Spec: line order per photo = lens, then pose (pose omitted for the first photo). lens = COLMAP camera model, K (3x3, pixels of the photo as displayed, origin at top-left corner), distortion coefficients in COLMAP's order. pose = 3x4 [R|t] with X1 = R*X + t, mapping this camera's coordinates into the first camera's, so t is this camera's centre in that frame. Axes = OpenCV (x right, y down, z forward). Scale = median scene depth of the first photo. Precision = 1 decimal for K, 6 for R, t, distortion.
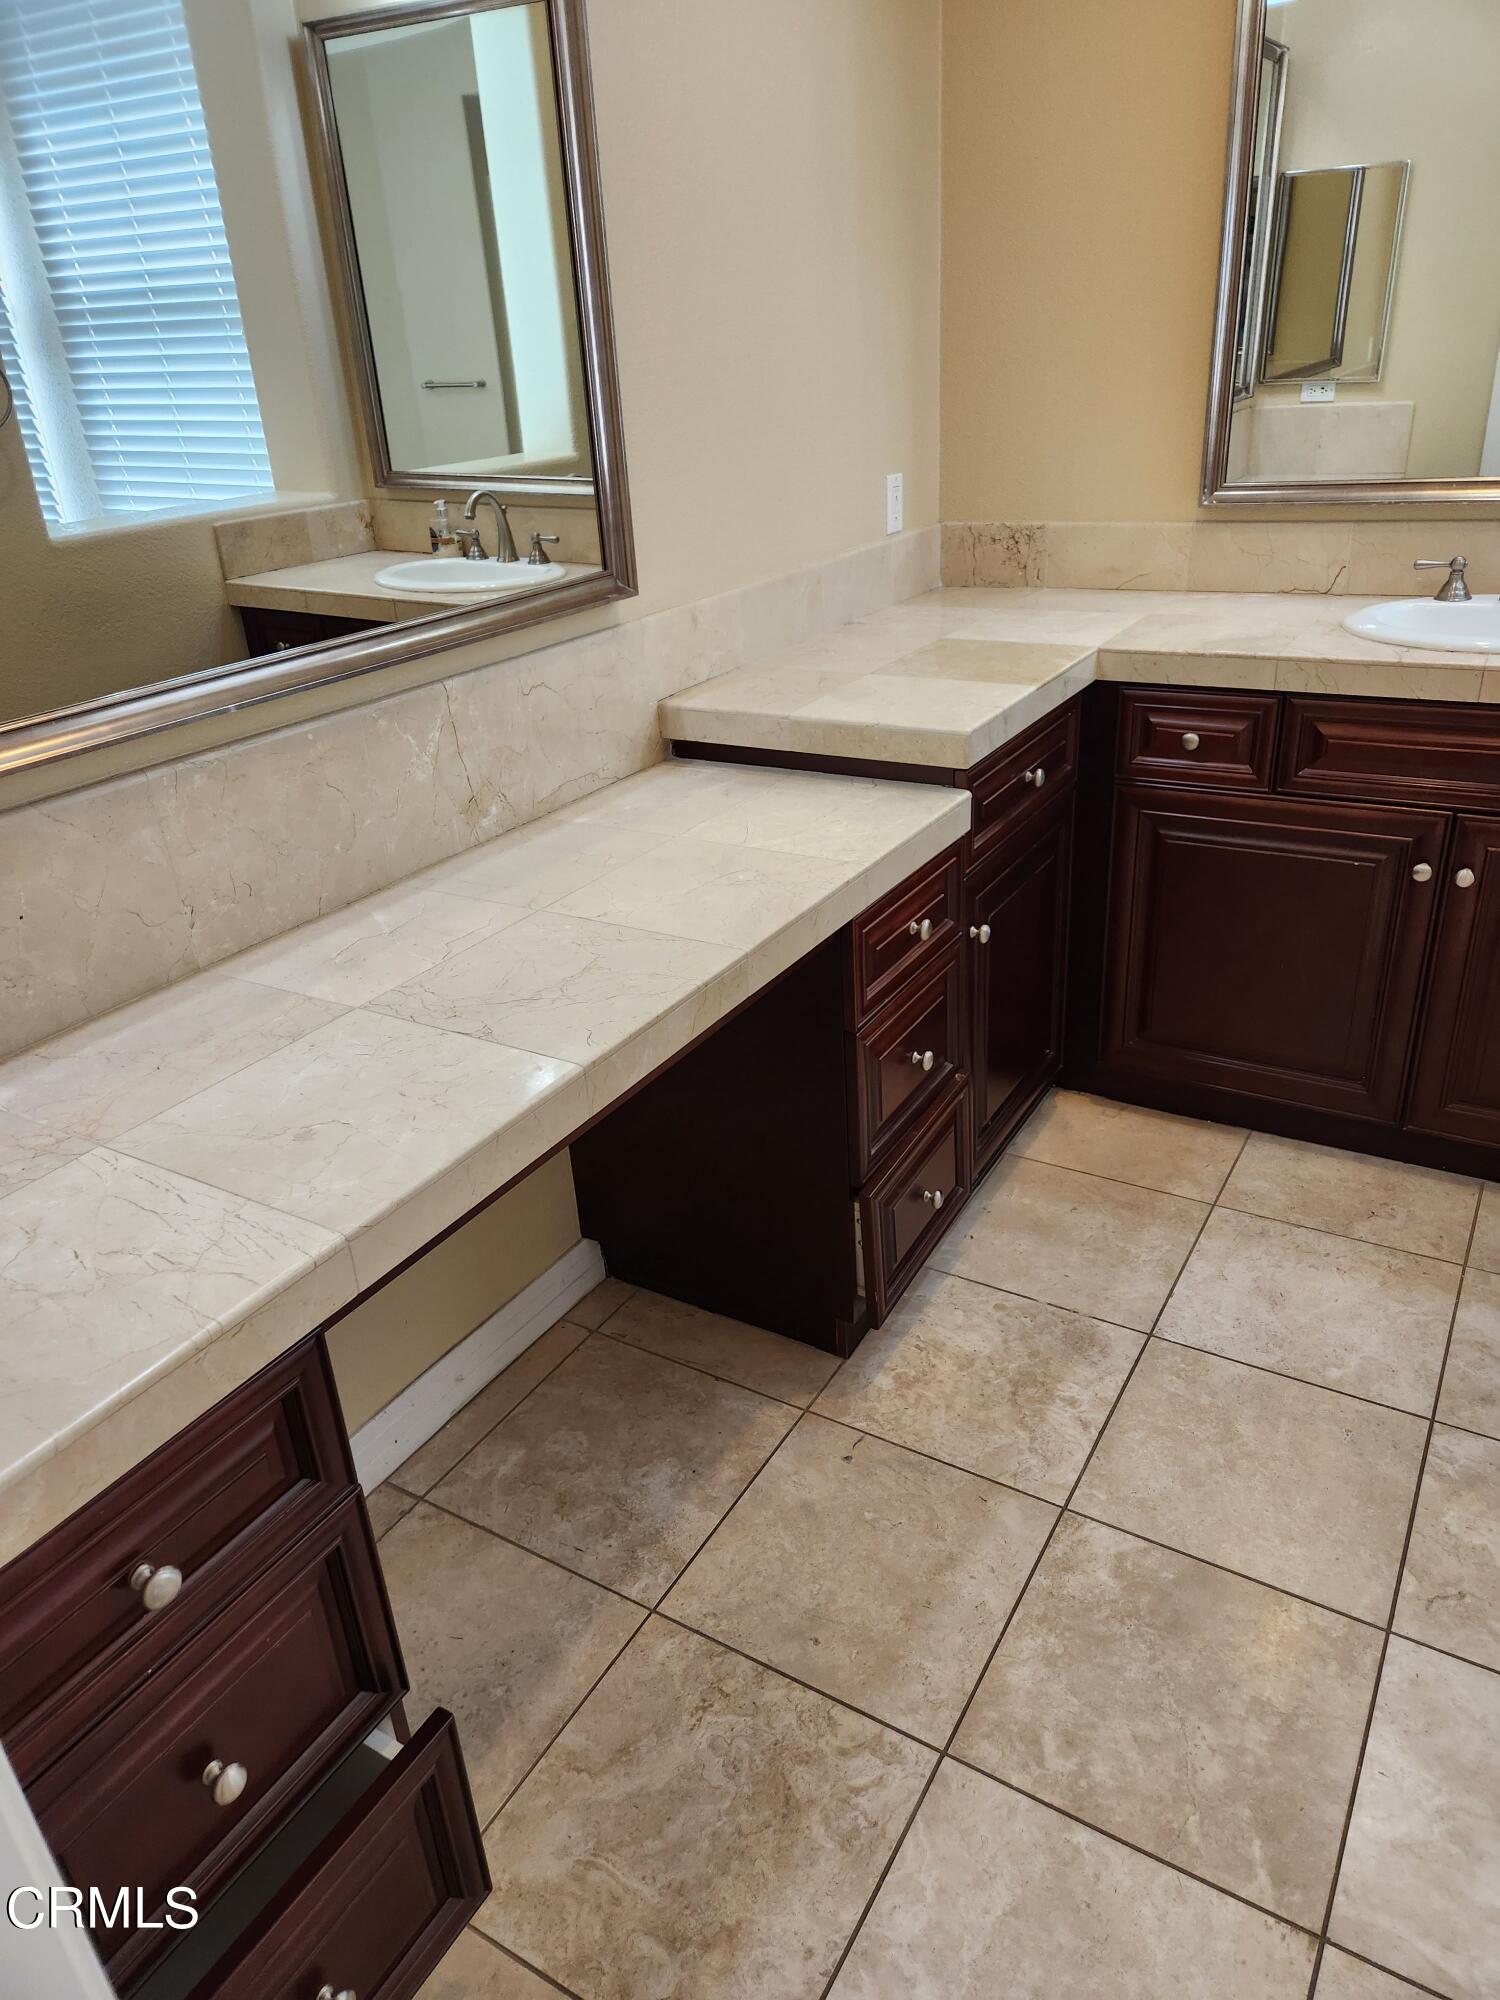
lens RADIAL K [[1326.1, 0, 758.8], [0, 1326.1, 999.3], [0, 0, 1]] dist [0.089315, -0.079758]
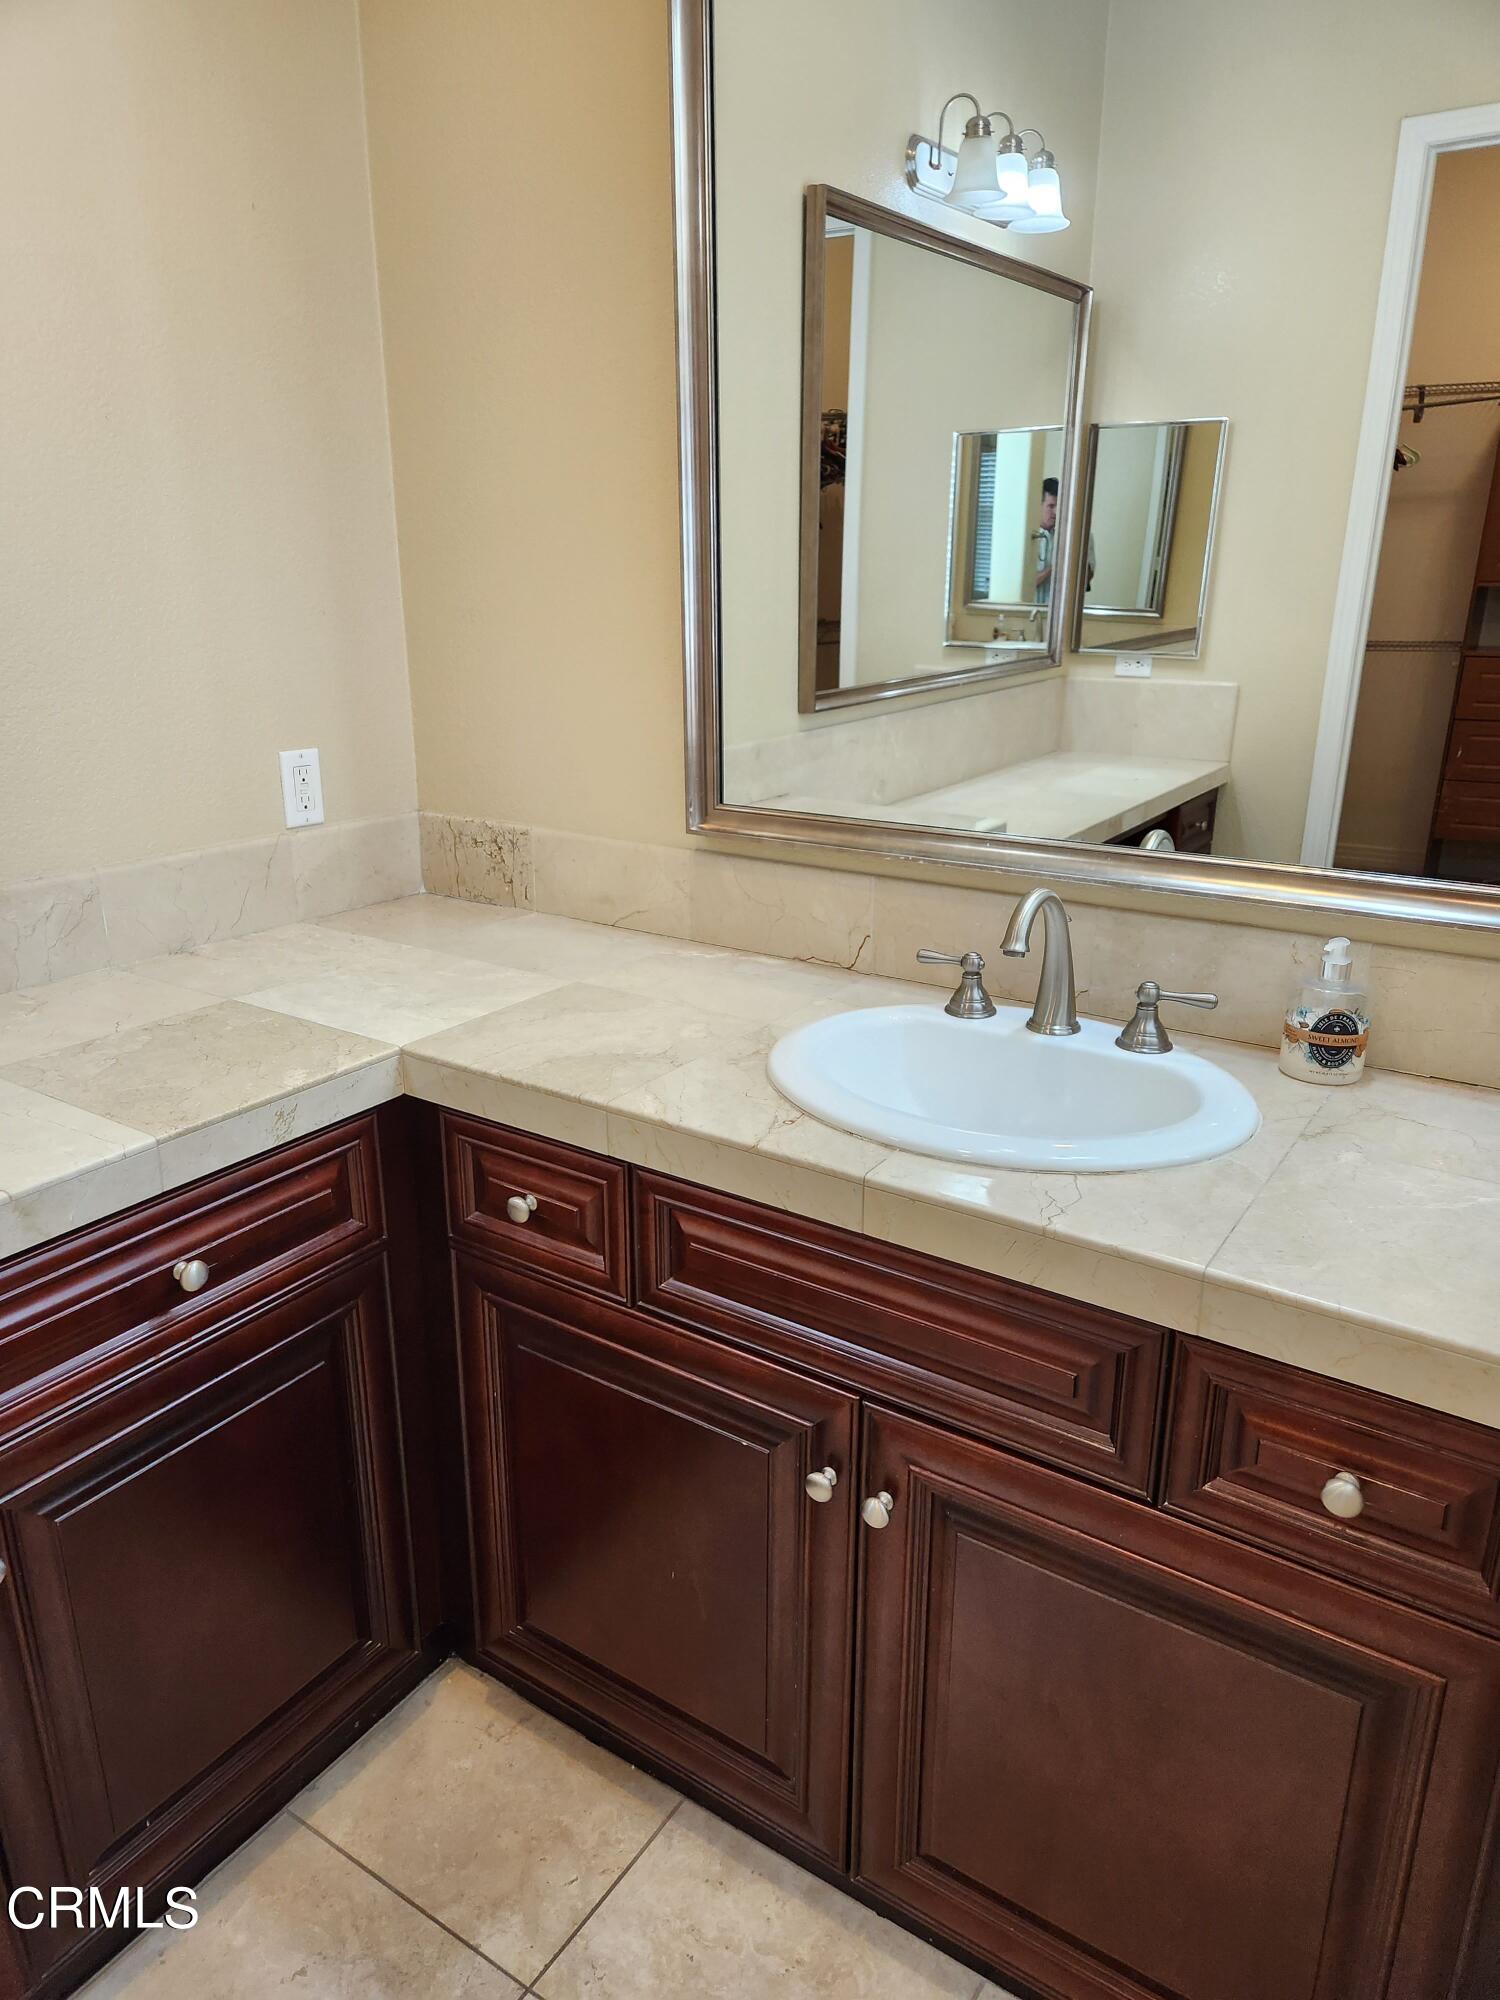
lens RADIAL K [[1326.1, 0, 758.8], [0, 1326.1, 999.3], [0, 0, 1]] dist [0.089315, -0.079758]
pose [[0.996614, 0.077008, -0.028820, 0.415790], [-0.080202, 0.987691, -0.134291, -0.200876], [0.018124, 0.136148, 0.990523, 0.343563]]
